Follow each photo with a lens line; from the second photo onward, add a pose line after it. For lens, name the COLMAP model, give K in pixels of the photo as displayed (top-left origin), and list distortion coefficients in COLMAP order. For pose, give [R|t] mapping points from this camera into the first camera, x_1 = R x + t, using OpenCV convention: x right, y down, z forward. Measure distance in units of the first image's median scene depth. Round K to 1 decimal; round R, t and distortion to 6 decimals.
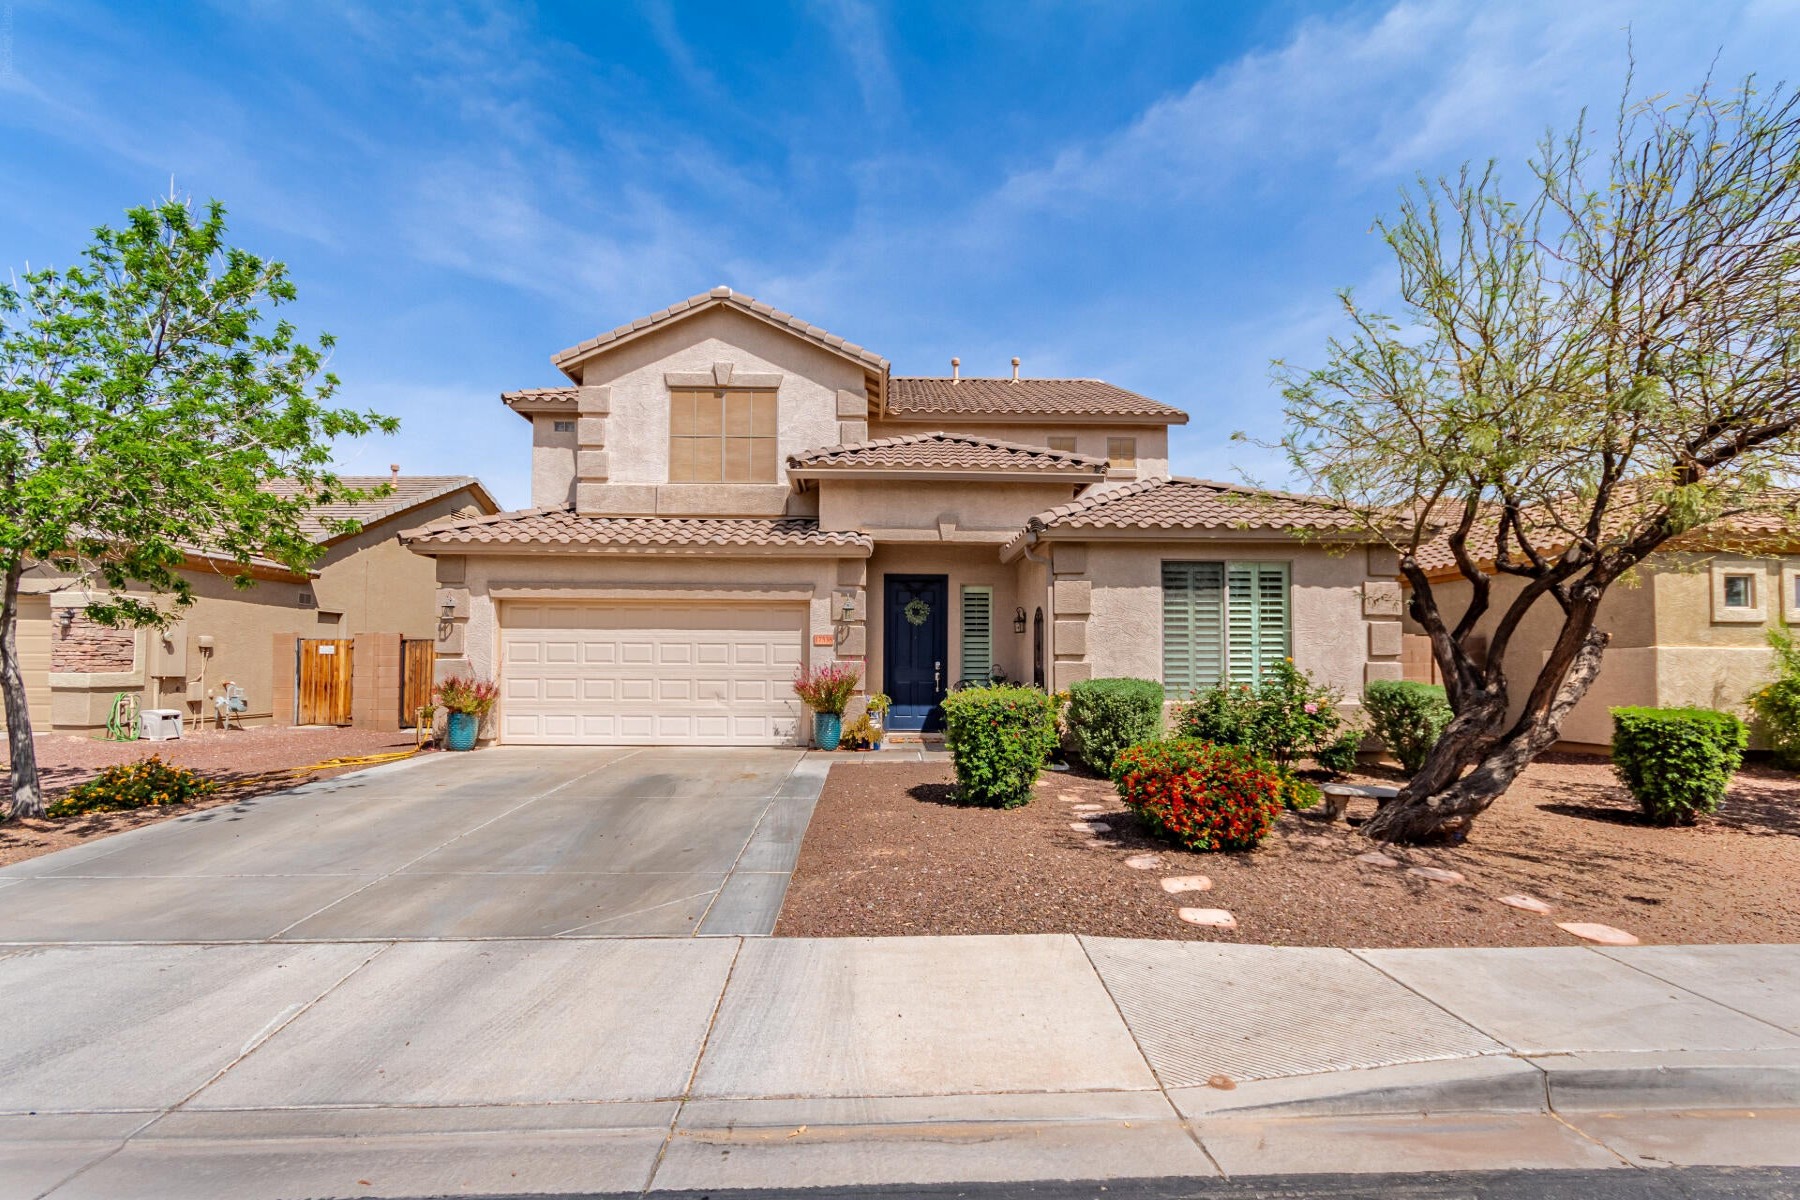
lens RADIAL K [[837.0, 0, 902.8], [0, 837.0, 655.8], [0, 0, 1]] dist [0.000821, 0.000151]
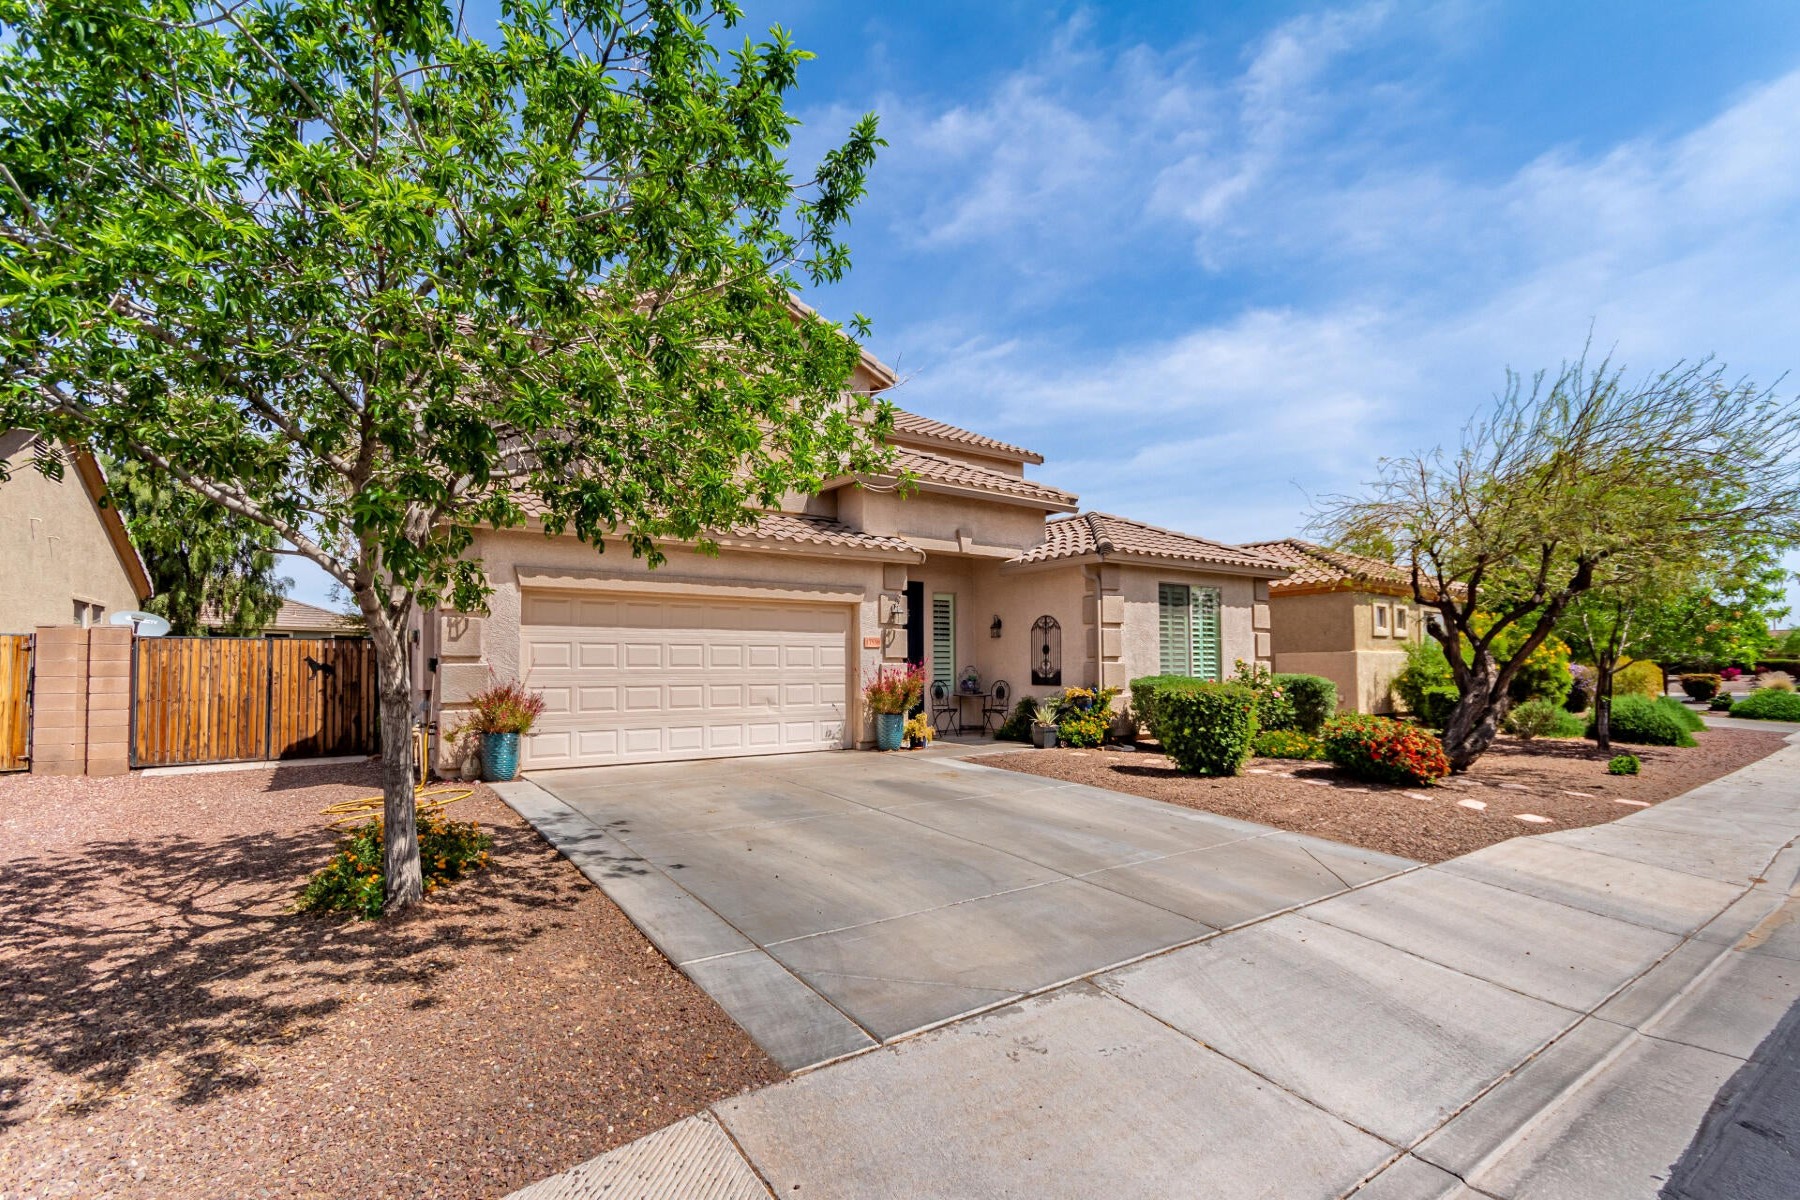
lens RADIAL K [[845.7, 0, 882.3], [0, 845.7, 684.0], [0, 0, 1]] dist [0.000592, -0.000110]
pose [[0.830963, -0.019166, 0.555998, -0.751195], [0.003094, 0.999550, 0.029833, 0.000521], [-0.556319, -0.023070, 0.830648, 0.163895]]
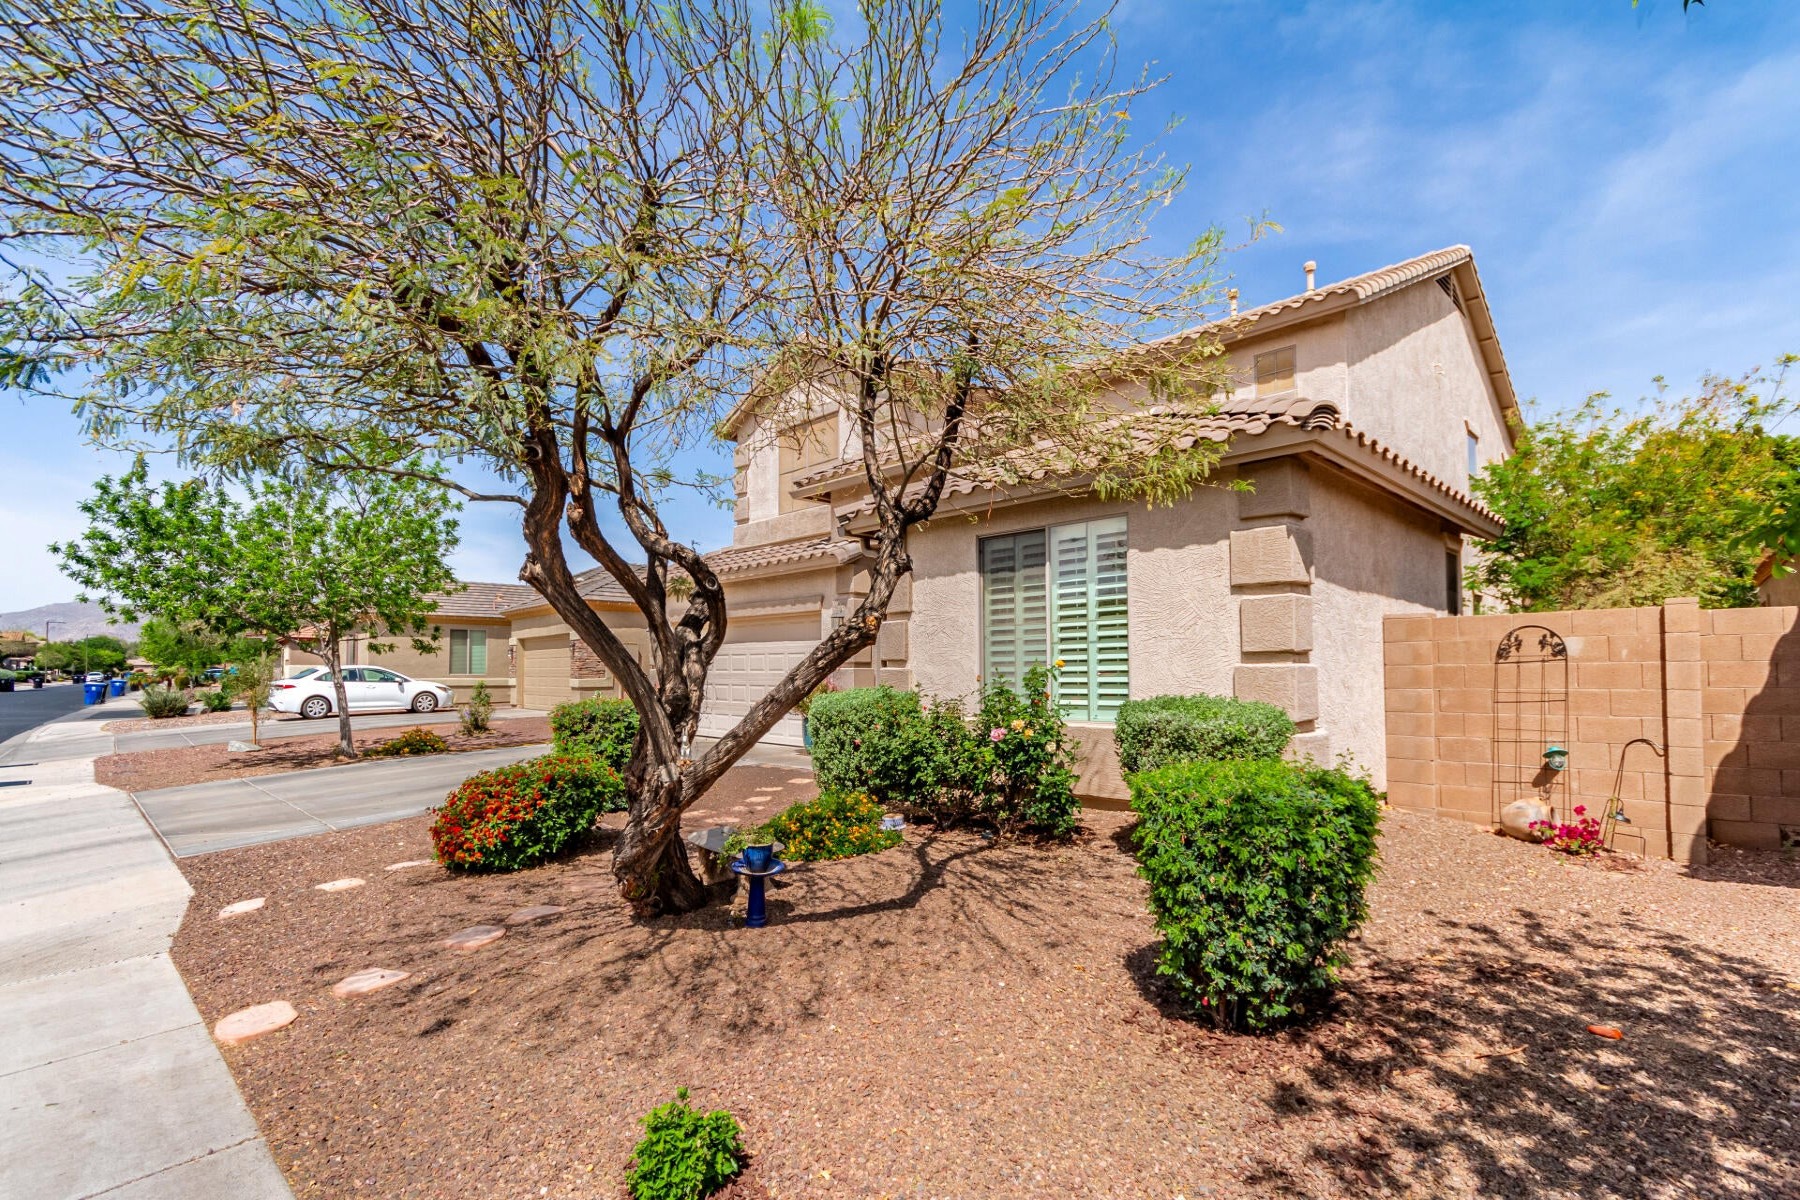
lens RADIAL K [[837.0, 0, 902.8], [0, 837.0, 655.8], [0, 0, 1]] dist [0.000821, 0.000151]
pose [[0.684378, -0.020174, -0.728848, 0.827513], [0.017802, 0.999781, -0.010957, 0.004025], [0.728910, -0.005476, 0.684588, 0.411133]]
